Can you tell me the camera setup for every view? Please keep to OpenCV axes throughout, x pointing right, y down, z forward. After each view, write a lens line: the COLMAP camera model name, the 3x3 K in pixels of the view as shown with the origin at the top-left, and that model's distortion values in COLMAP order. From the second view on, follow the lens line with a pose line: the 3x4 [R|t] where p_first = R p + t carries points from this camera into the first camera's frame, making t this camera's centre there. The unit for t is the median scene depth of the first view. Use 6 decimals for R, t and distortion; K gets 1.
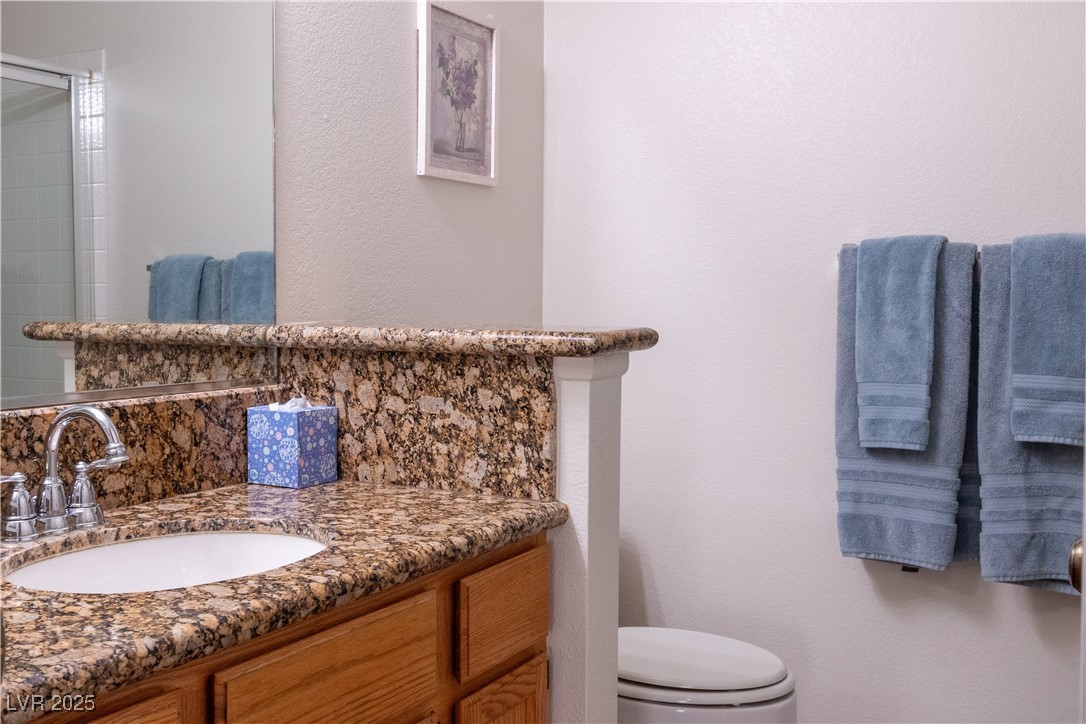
lens RADIAL K [[1054.8, 0, 511.1], [0, 1054.8, 361.2], [0, 0, 1]] dist [0.006909, 0.006115]
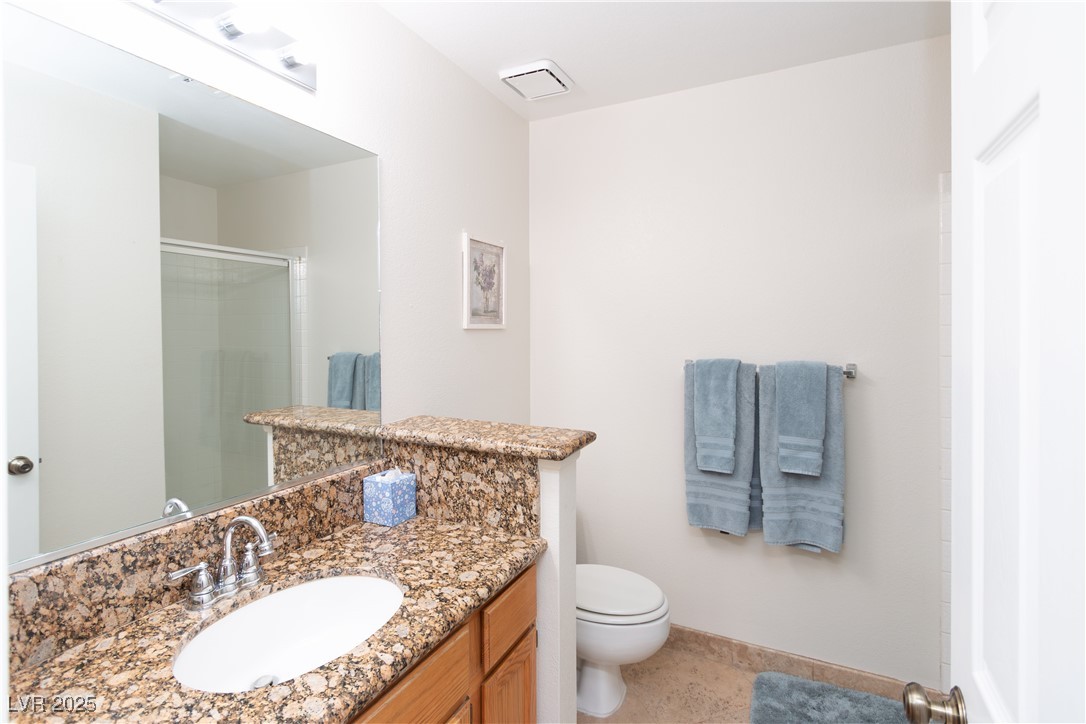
lens RADIAL K [[493.9, 0, 538.8], [0, 493.9, 363.7], [0, 0, 1]] dist [0.011981, -0.000212]
pose [[0.998751, -0.009687, 0.049015, 0.002533], [0.011046, 0.999560, -0.027524, -0.120338], [-0.048727, 0.028031, 0.998419, 0.161175]]
